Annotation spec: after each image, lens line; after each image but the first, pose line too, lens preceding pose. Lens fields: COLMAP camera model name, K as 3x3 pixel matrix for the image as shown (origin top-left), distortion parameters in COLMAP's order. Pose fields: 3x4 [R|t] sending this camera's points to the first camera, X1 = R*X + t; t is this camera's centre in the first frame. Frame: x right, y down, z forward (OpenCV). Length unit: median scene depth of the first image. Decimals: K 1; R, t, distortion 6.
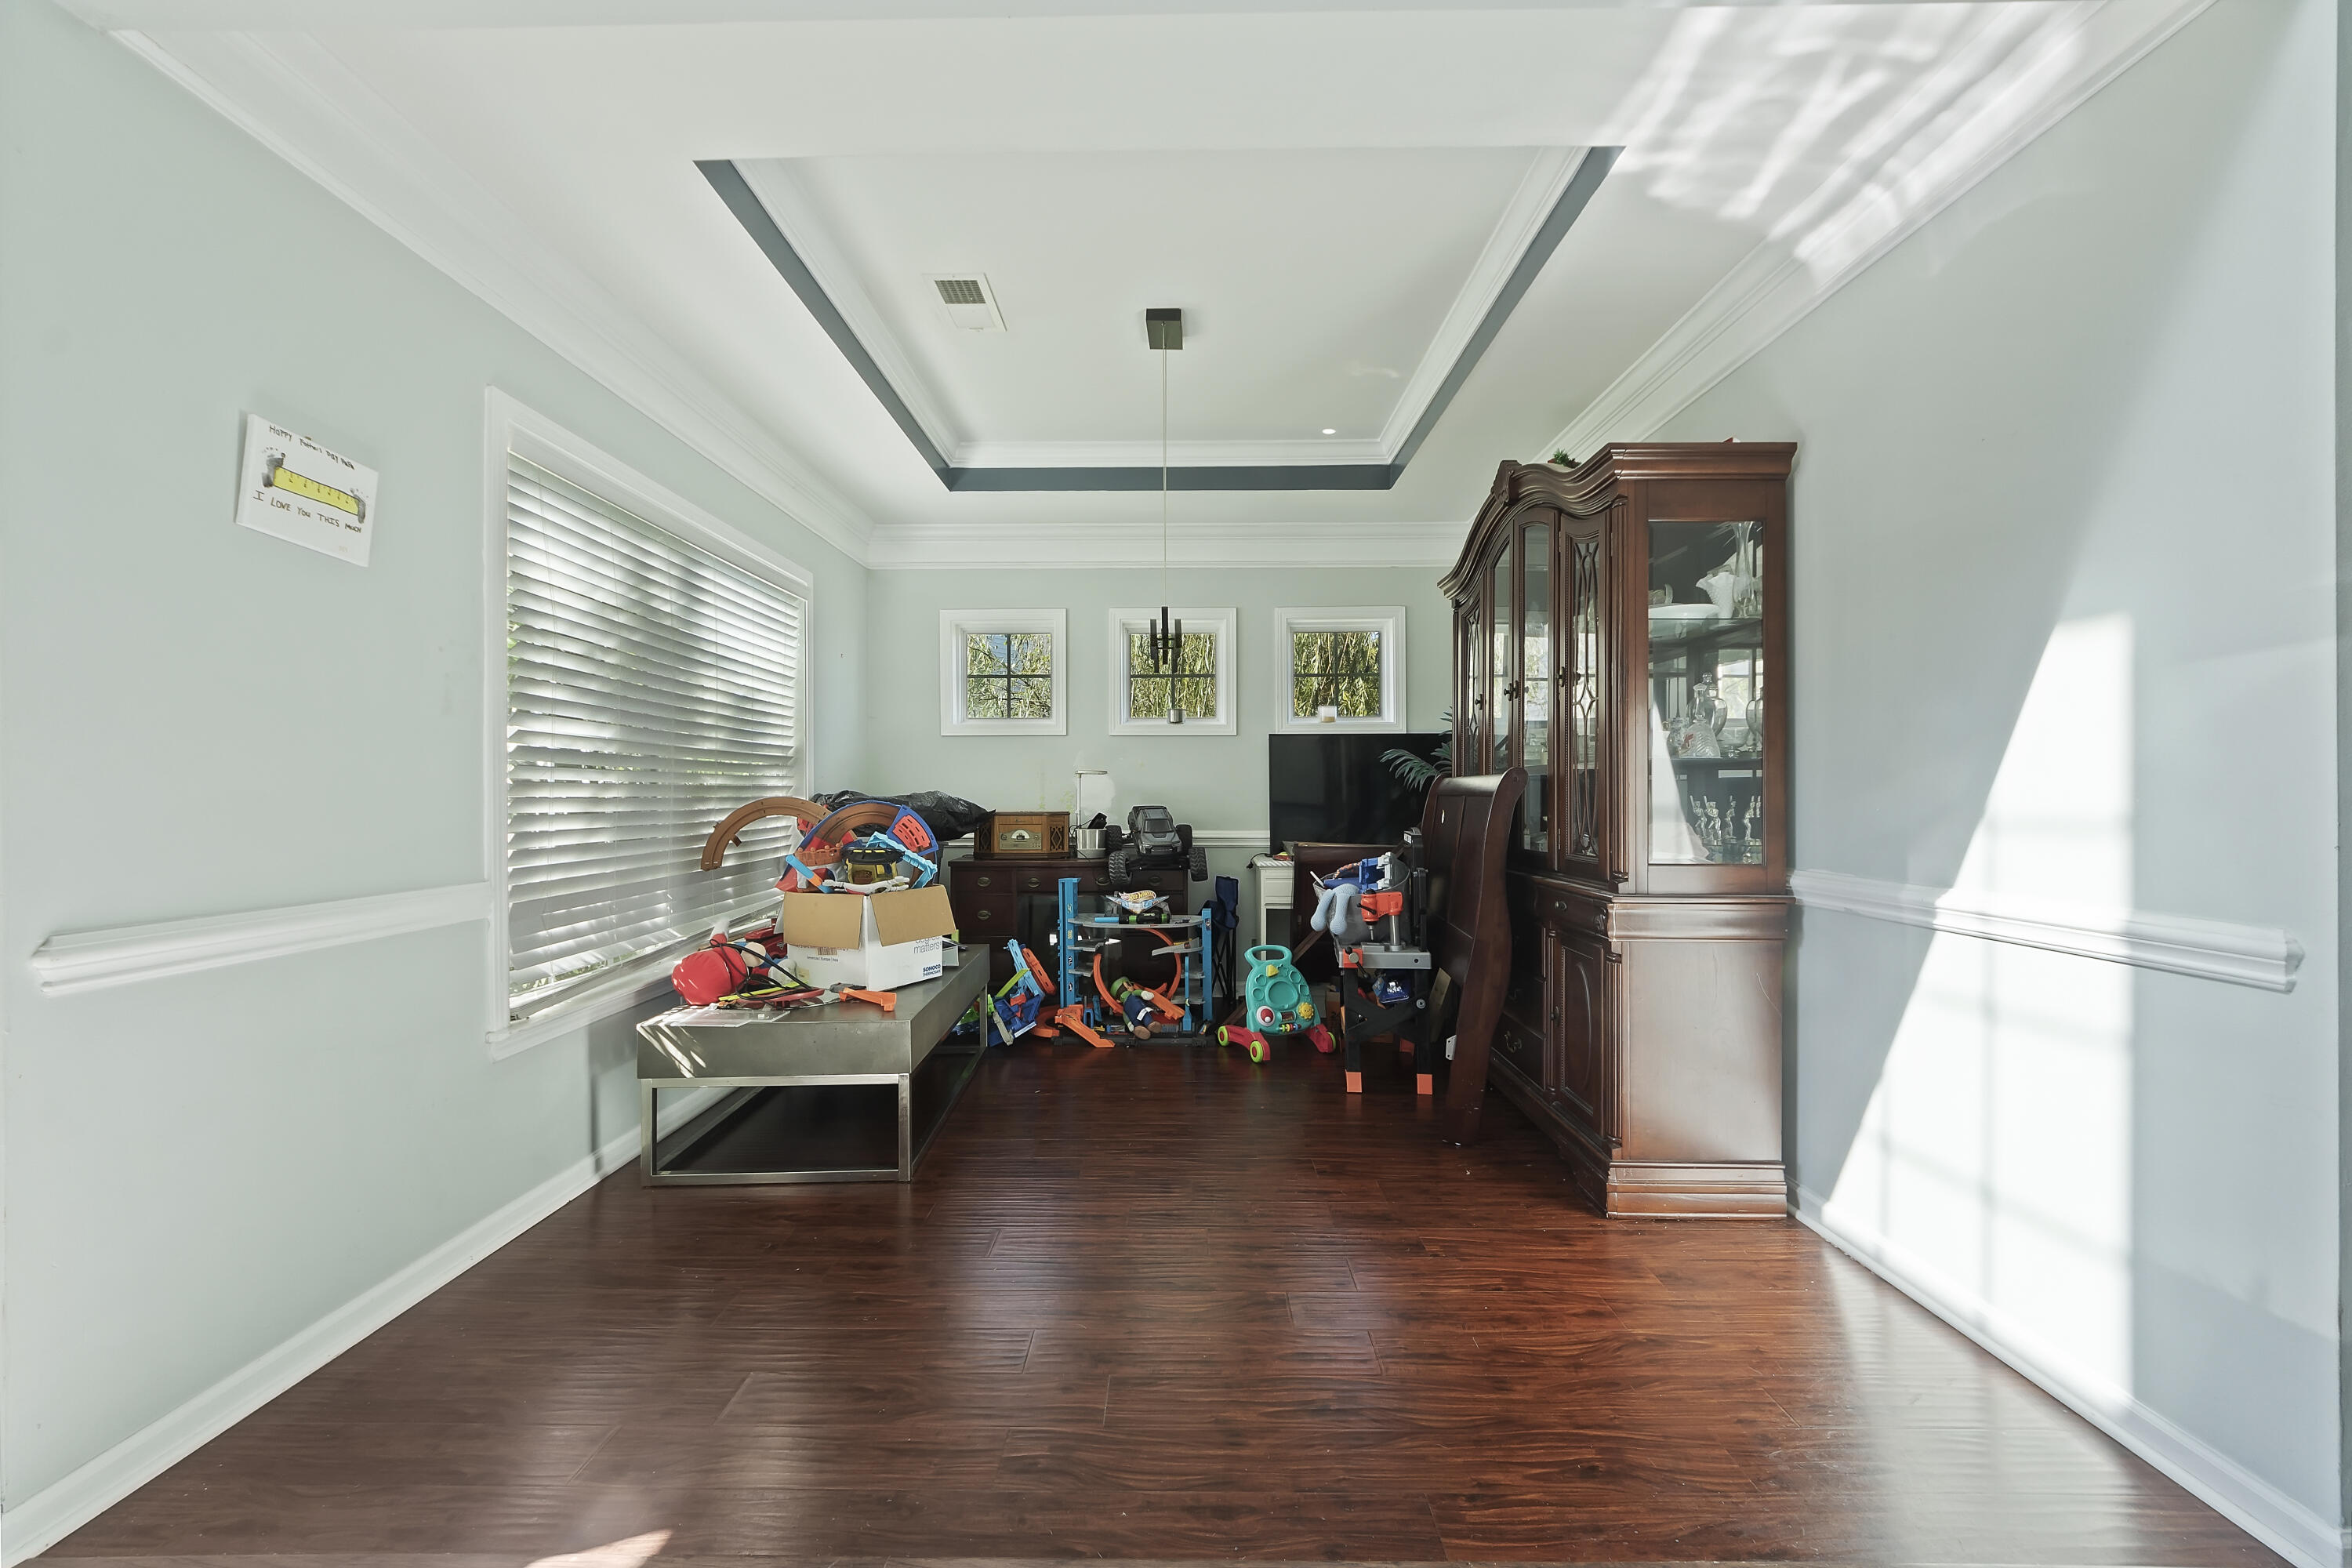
lens RADIAL K [[880.1, 0, 1171.2], [0, 880.1, 783.5], [0, 0, 1]] dist [0.007941, -0.007671]
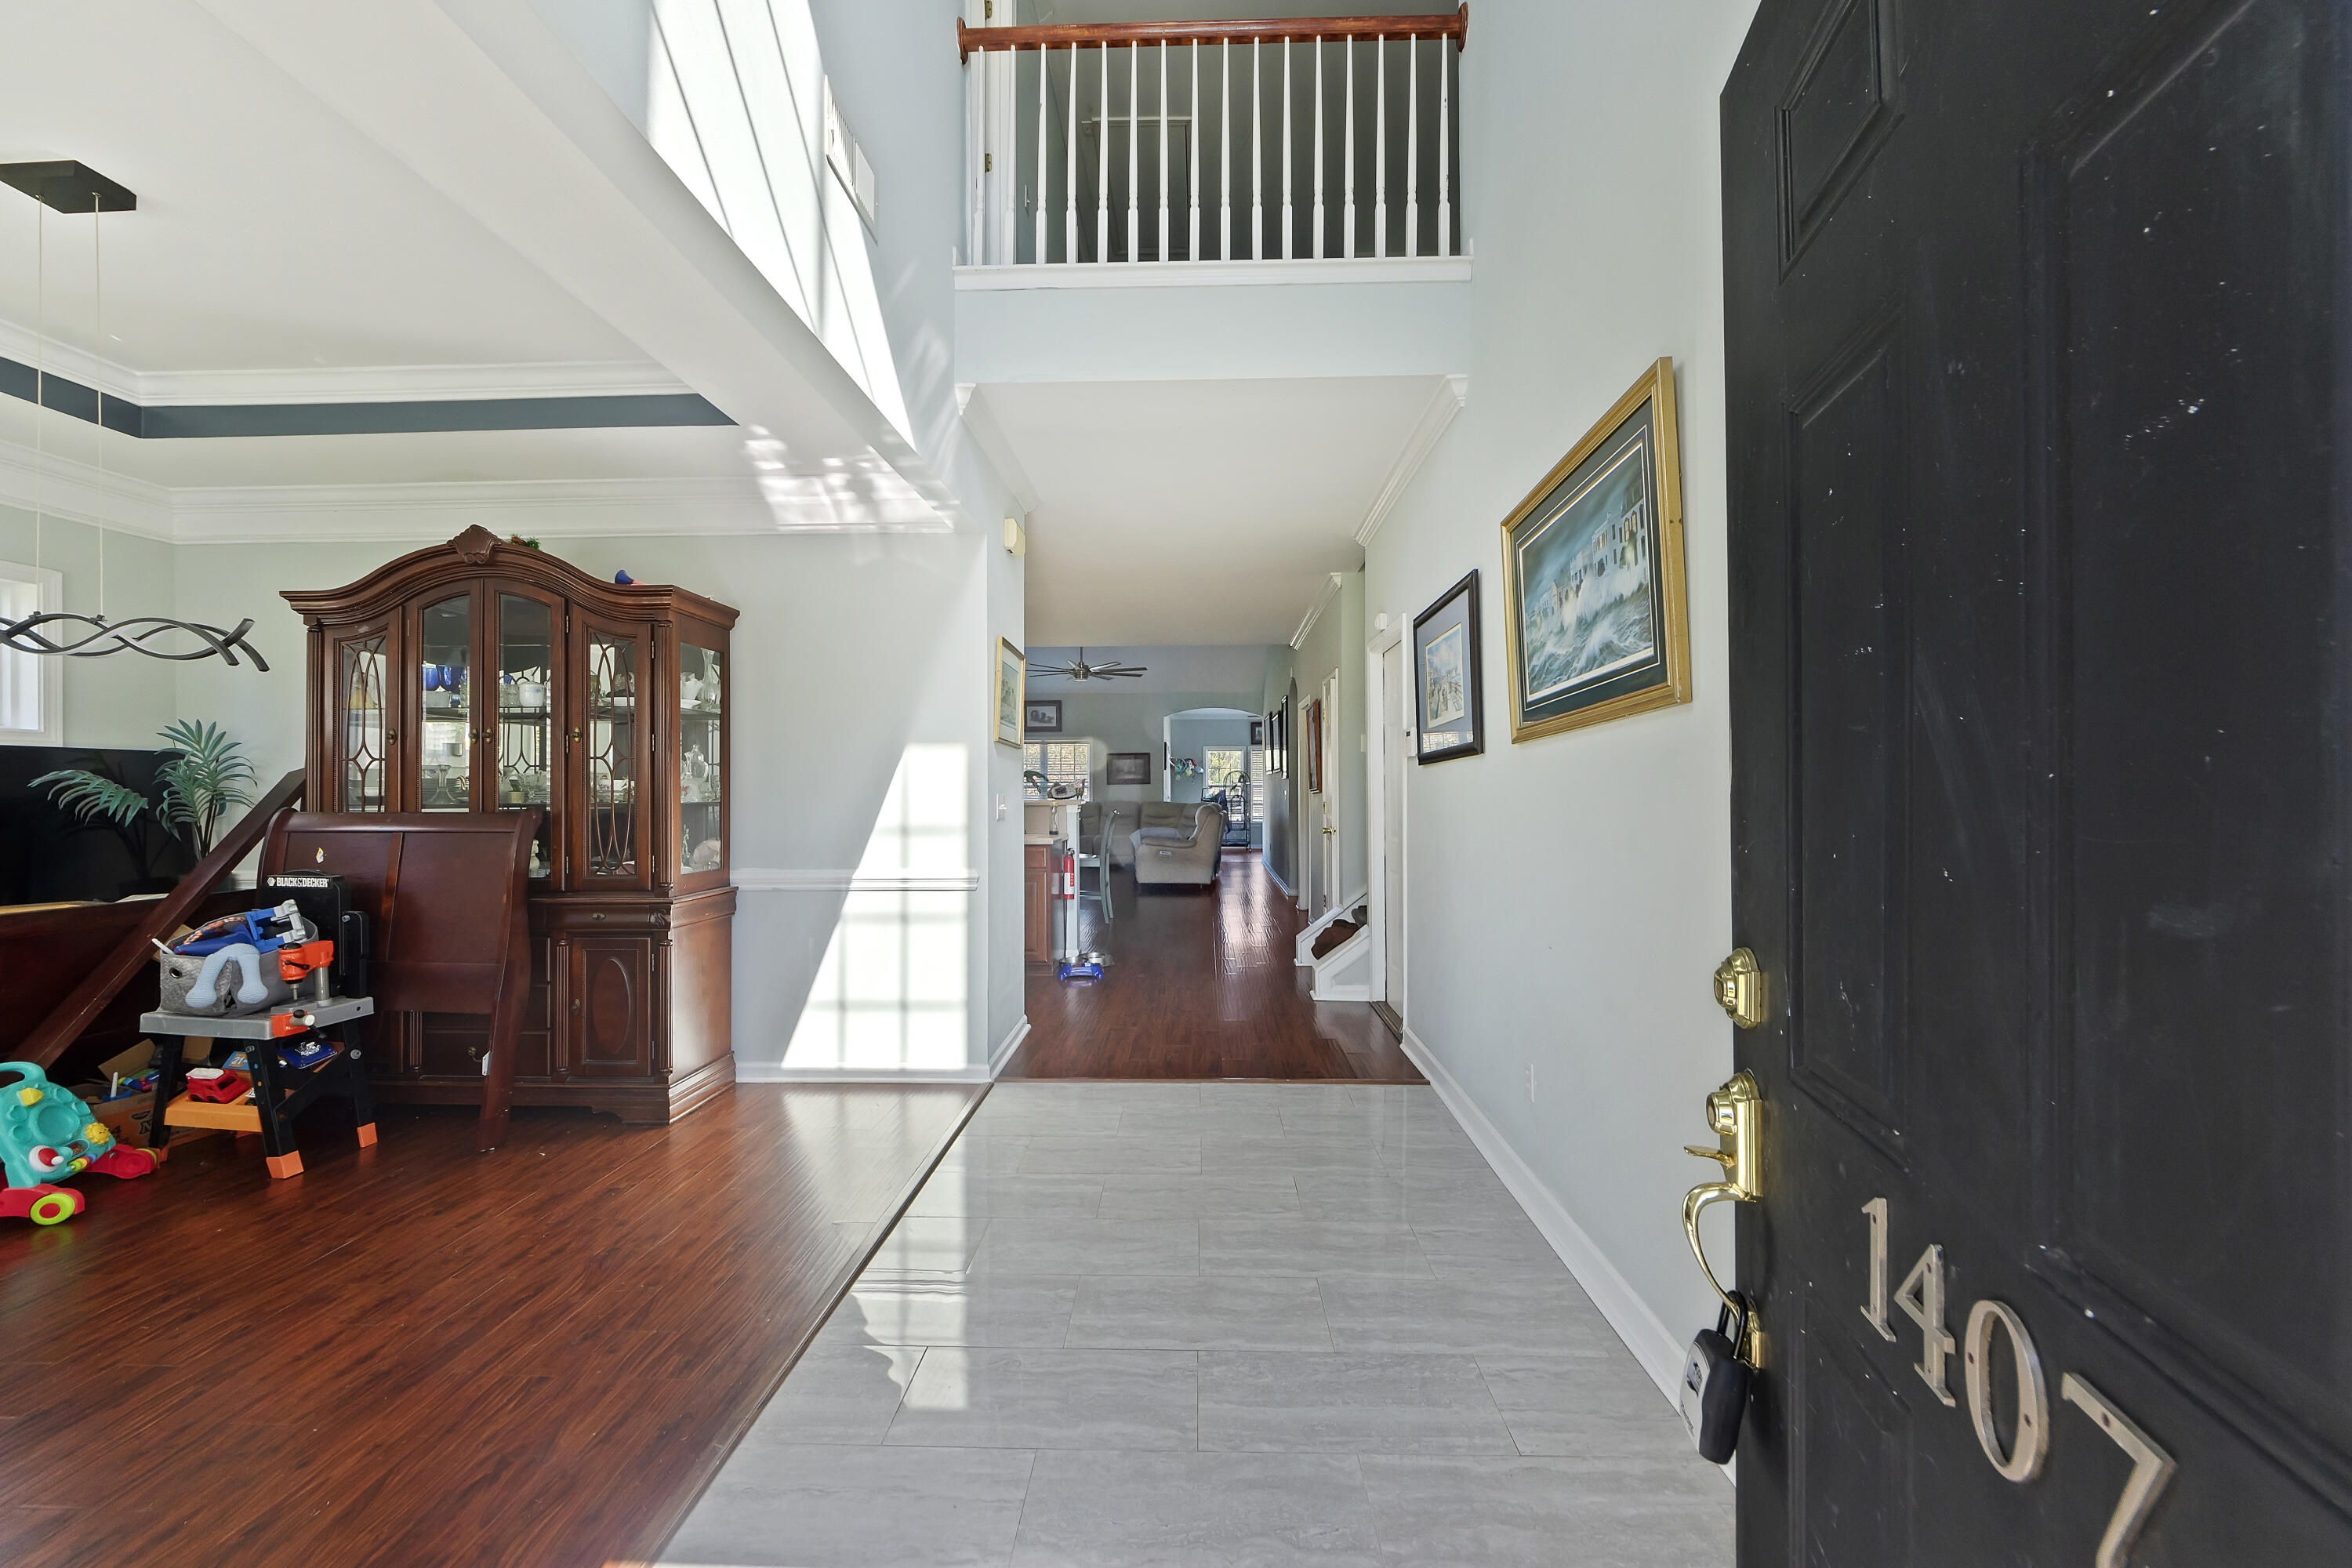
lens RADIAL K [[880.1, 0, 1171.2], [0, 880.1, 783.5], [0, 0, 1]] dist [0.007941, -0.007671]
pose [[0.022220, 0.006047, 0.999735, -0.815619], [-0.009632, 0.999937, -0.005834, -0.054857], [-0.999707, -0.009500, 0.022276, 0.135530]]
